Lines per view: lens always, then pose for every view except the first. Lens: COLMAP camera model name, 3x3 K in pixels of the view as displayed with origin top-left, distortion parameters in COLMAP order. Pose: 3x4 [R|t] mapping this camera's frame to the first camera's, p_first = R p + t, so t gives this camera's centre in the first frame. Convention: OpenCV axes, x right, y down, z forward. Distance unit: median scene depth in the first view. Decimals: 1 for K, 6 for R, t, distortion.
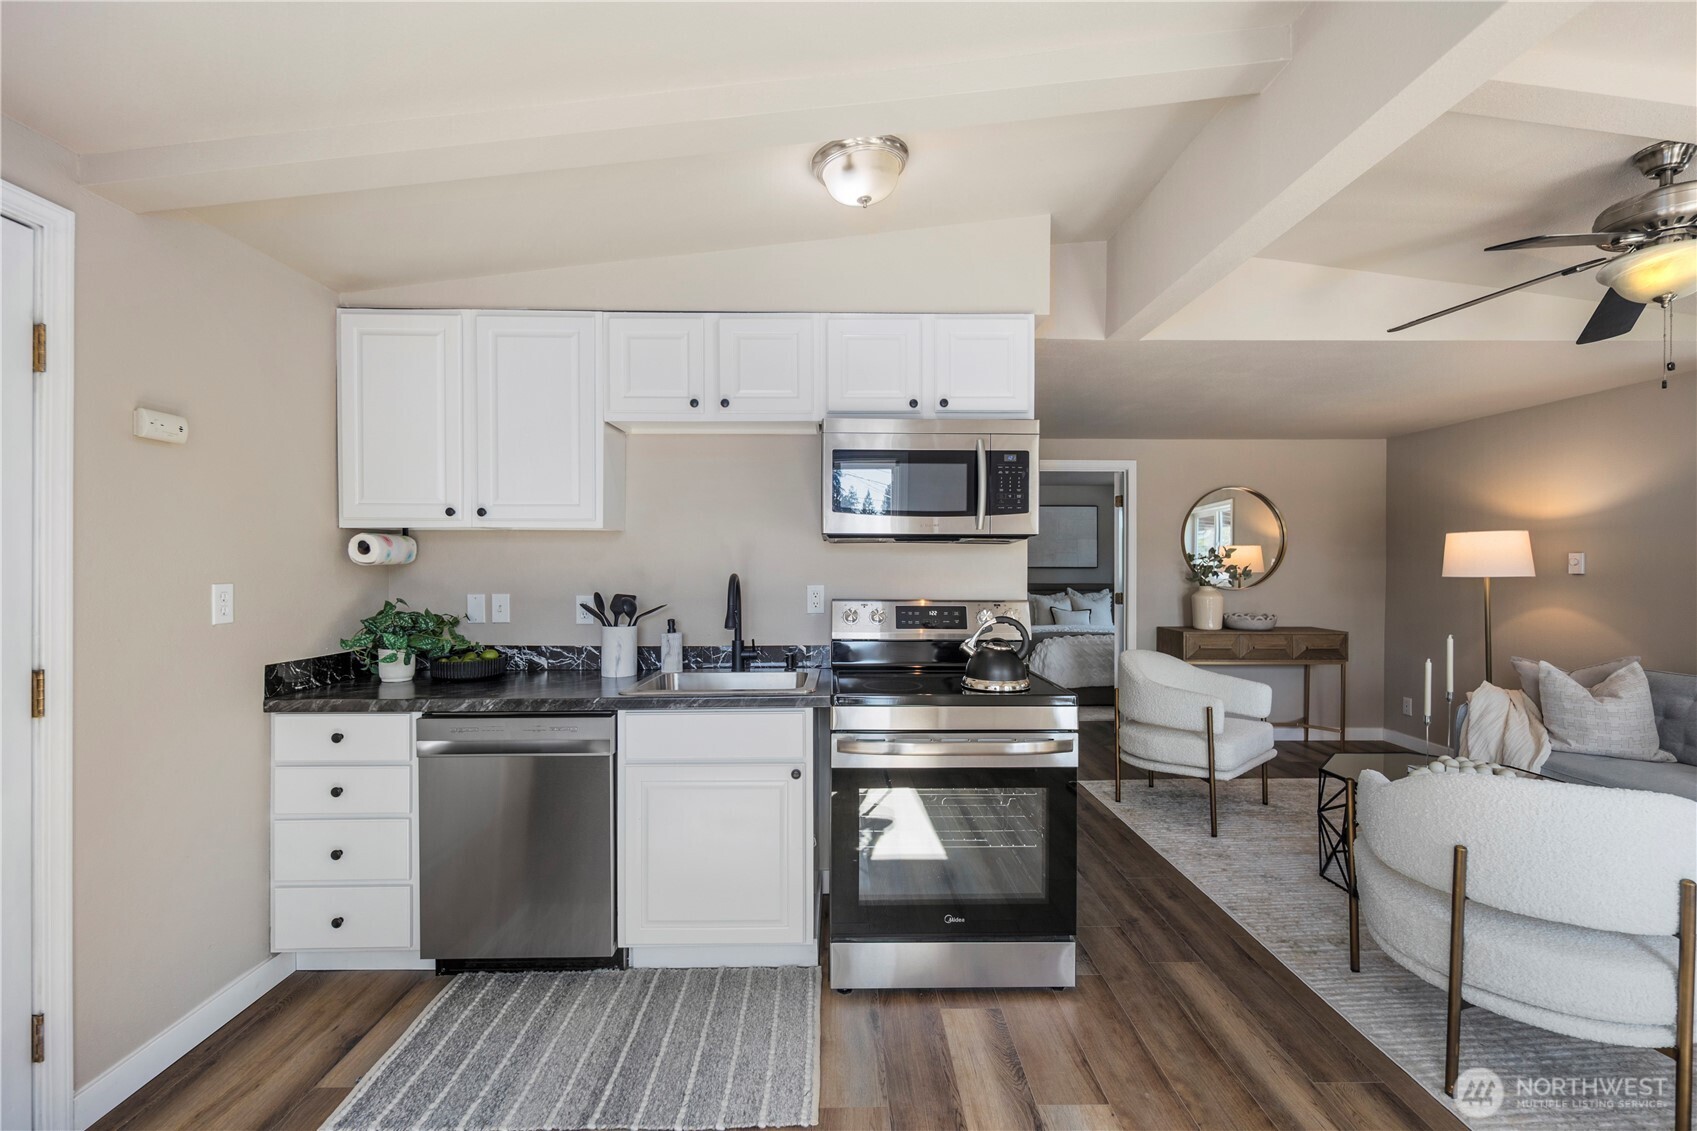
lens RADIAL K [[748.6, 0, 843.6], [0, 748.6, 566.1], [0, 0, 1]] dist [-0.000748, -0.000303]
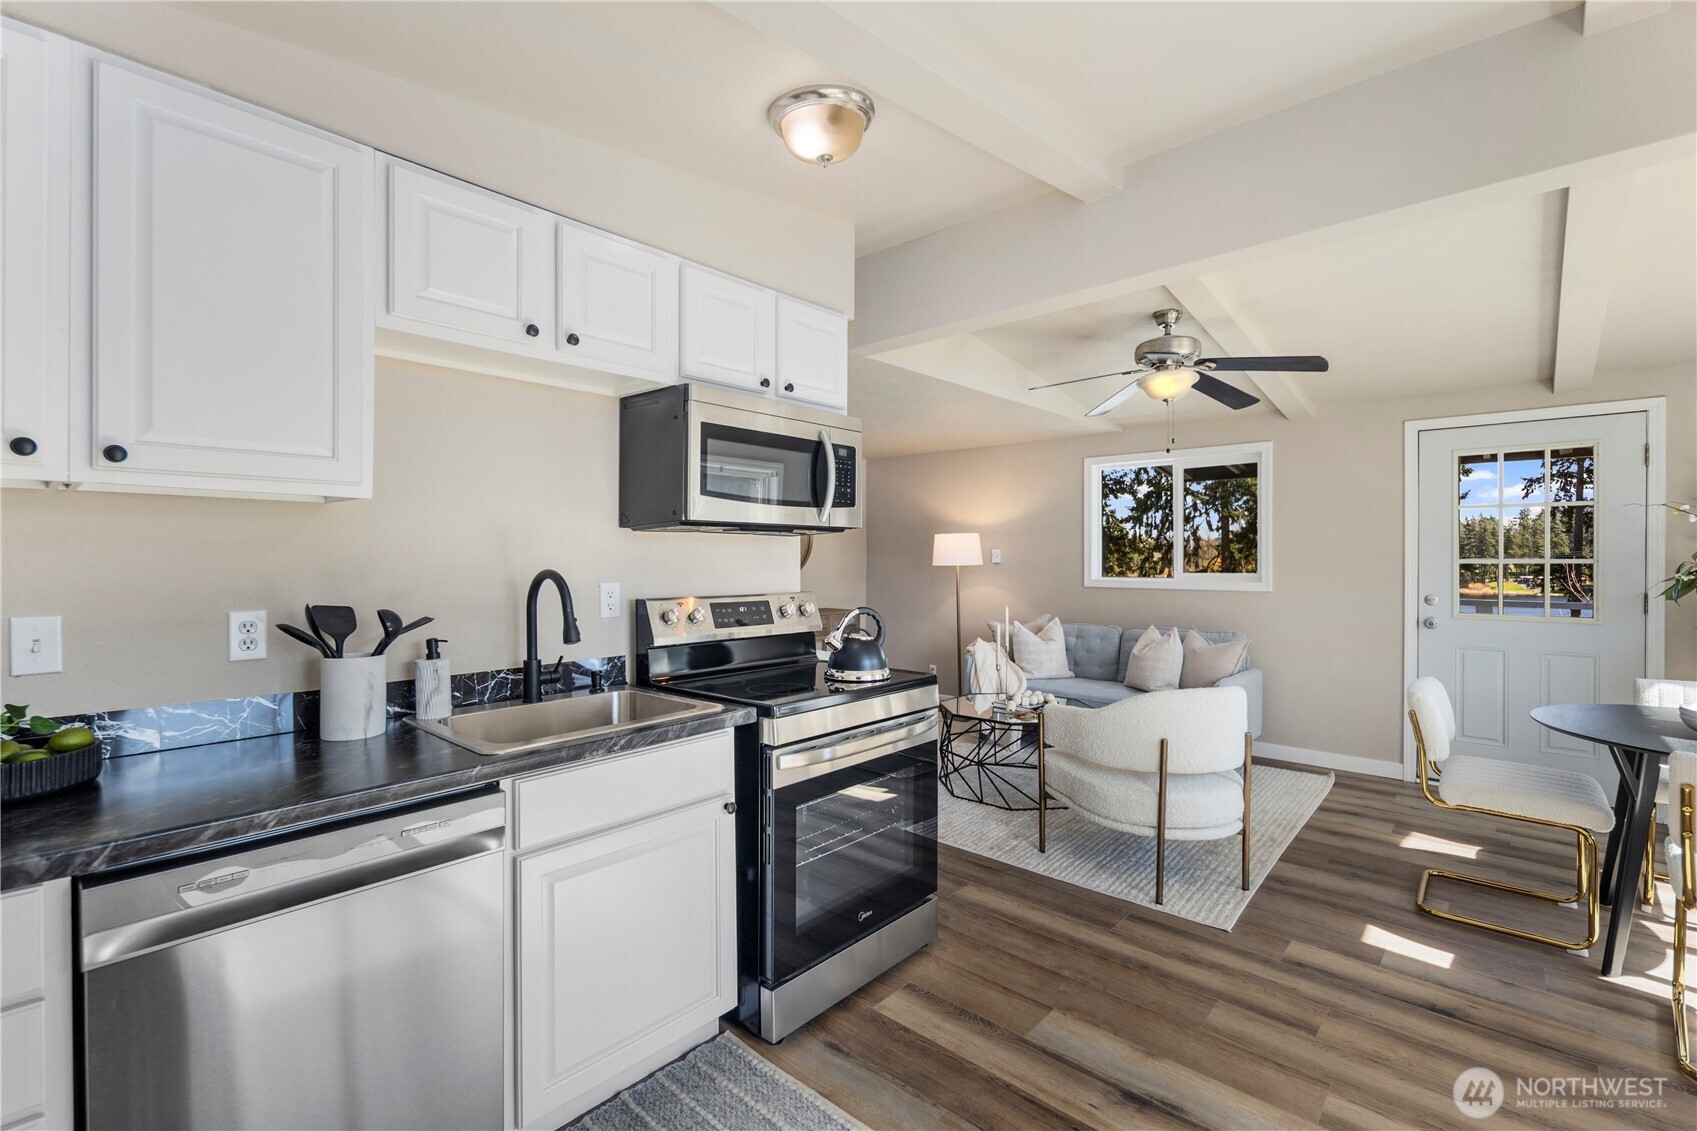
lens RADIAL K [[748.6, 0, 847.6], [0, 748.6, 558.5], [0, 0, 1]] dist [-0.000748, -0.000303]
pose [[0.681708, -0.002520, 0.731620, -0.547679], [0.002871, 0.999996, 0.000769, -0.000751], [-0.731619, 0.001576, 0.681712, 0.314044]]
